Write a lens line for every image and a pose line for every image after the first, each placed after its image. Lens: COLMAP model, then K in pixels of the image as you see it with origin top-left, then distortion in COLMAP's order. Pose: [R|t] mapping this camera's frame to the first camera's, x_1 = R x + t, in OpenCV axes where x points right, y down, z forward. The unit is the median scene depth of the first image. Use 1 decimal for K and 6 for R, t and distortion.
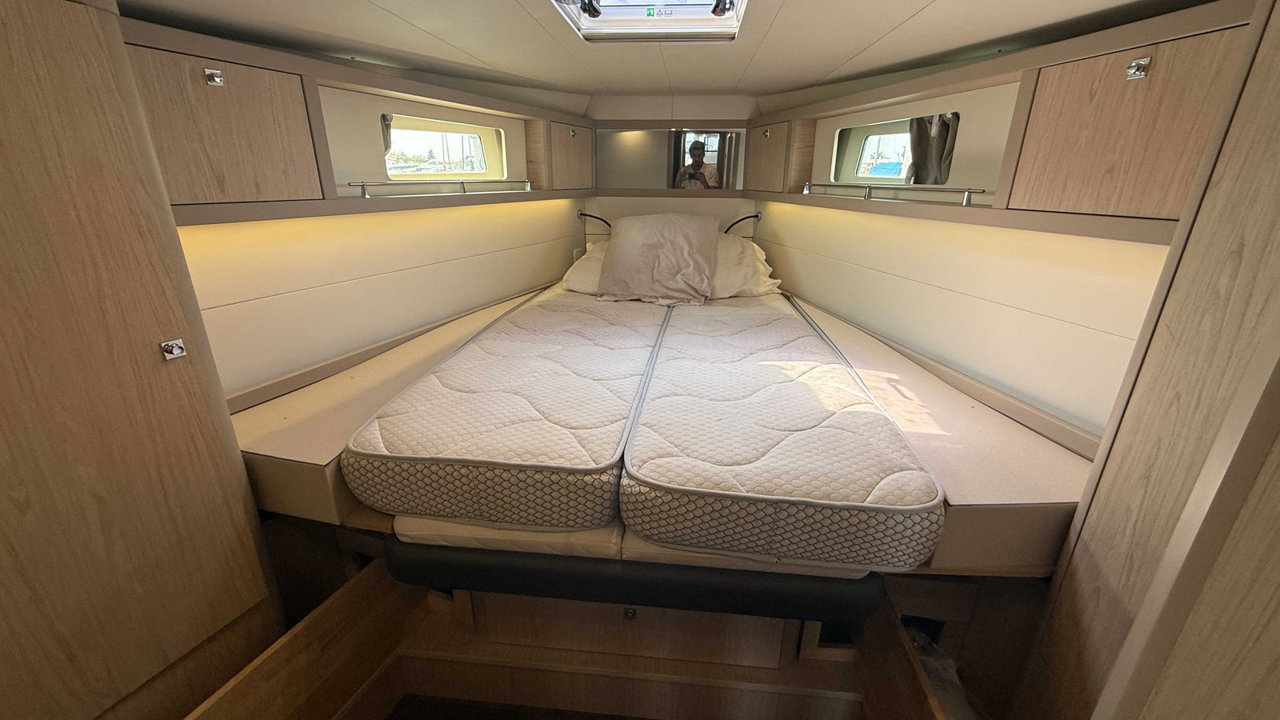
lens RADIAL K [[510.0, 0, 638.5], [0, 510.0, 358.5], [0, 0, 1]] dist [0.000957, -0.000298]
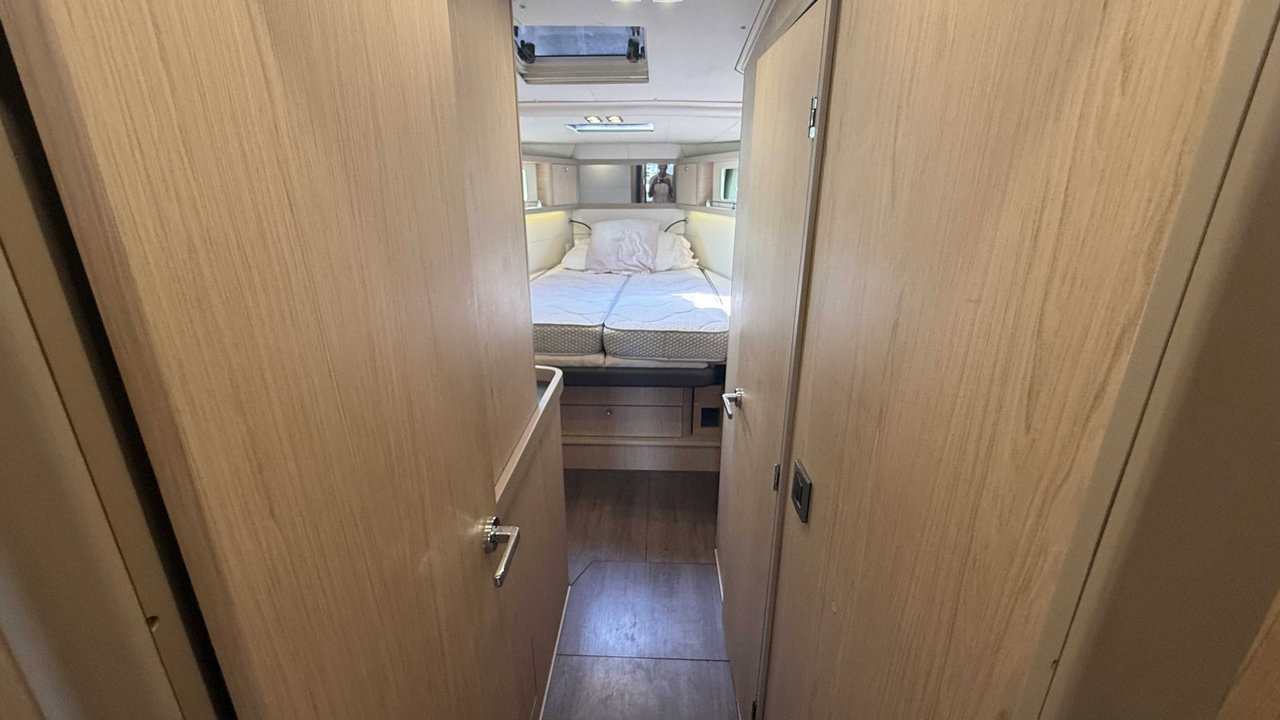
lens RADIAL K [[516.5, 0, 634.4], [0, 516.5, 359.0], [0, 0, 1]] dist [0.010850, 0.000019]
pose [[0.998791, -0.028904, 0.039755, 0.004299], [0.029453, 0.999478, -0.013307, 0.181253], [-0.039350, 0.014462, 0.999121, -0.635730]]
